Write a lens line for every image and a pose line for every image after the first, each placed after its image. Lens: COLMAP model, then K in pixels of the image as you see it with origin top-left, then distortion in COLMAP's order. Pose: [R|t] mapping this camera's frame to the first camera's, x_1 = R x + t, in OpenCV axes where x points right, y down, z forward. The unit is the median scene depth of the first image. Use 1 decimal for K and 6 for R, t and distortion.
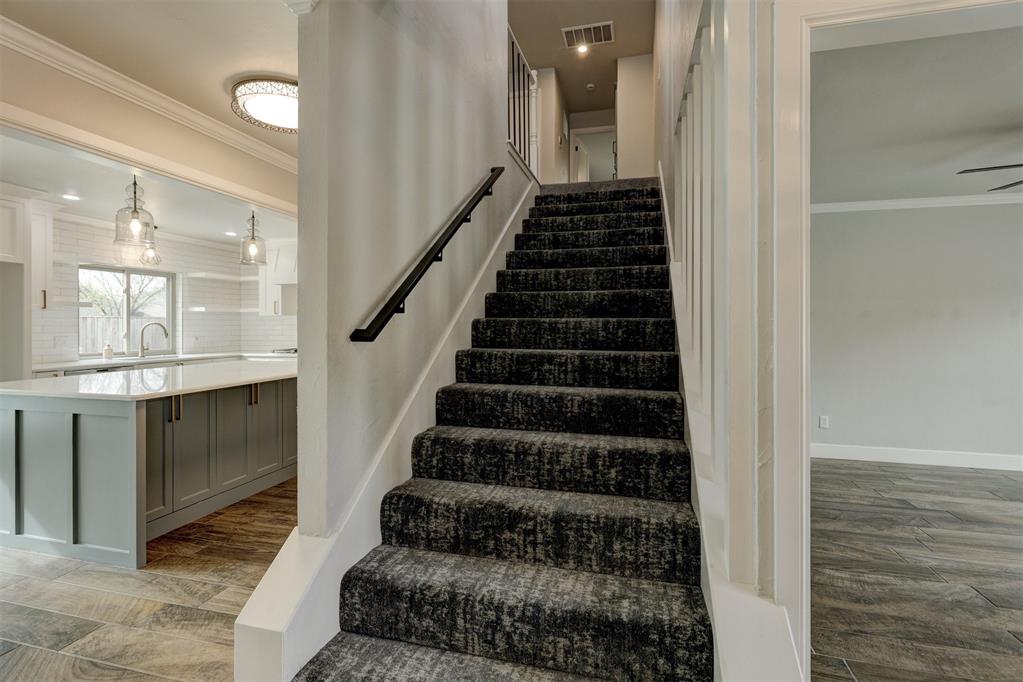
lens RADIAL K [[467.4, 0, 512.9], [0, 467.4, 325.5], [0, 0, 1]] dist [0.000986, -0.000081]
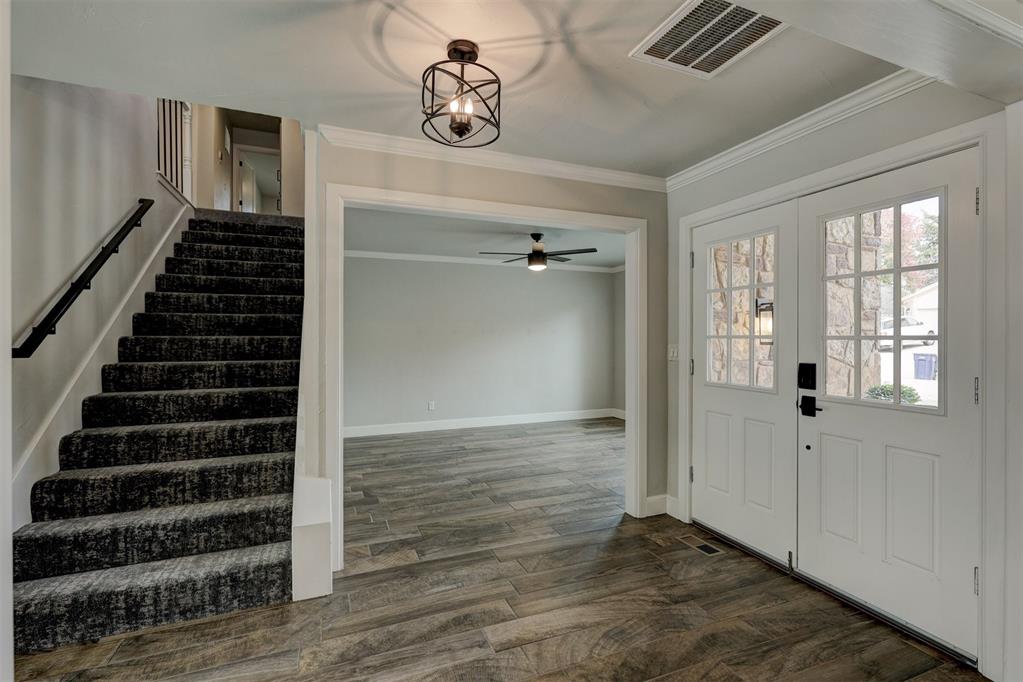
lens RADIAL K [[464.8, 0, 511.8], [0, 464.8, 333.7], [0, 0, 1]] dist [-0.001916, -0.000183]
pose [[0.796628, 0.001346, 0.604469, -0.011404], [0.004078, 0.999963, -0.007601, -0.011870], [-0.604456, 0.008520, 0.796593, -0.616046]]
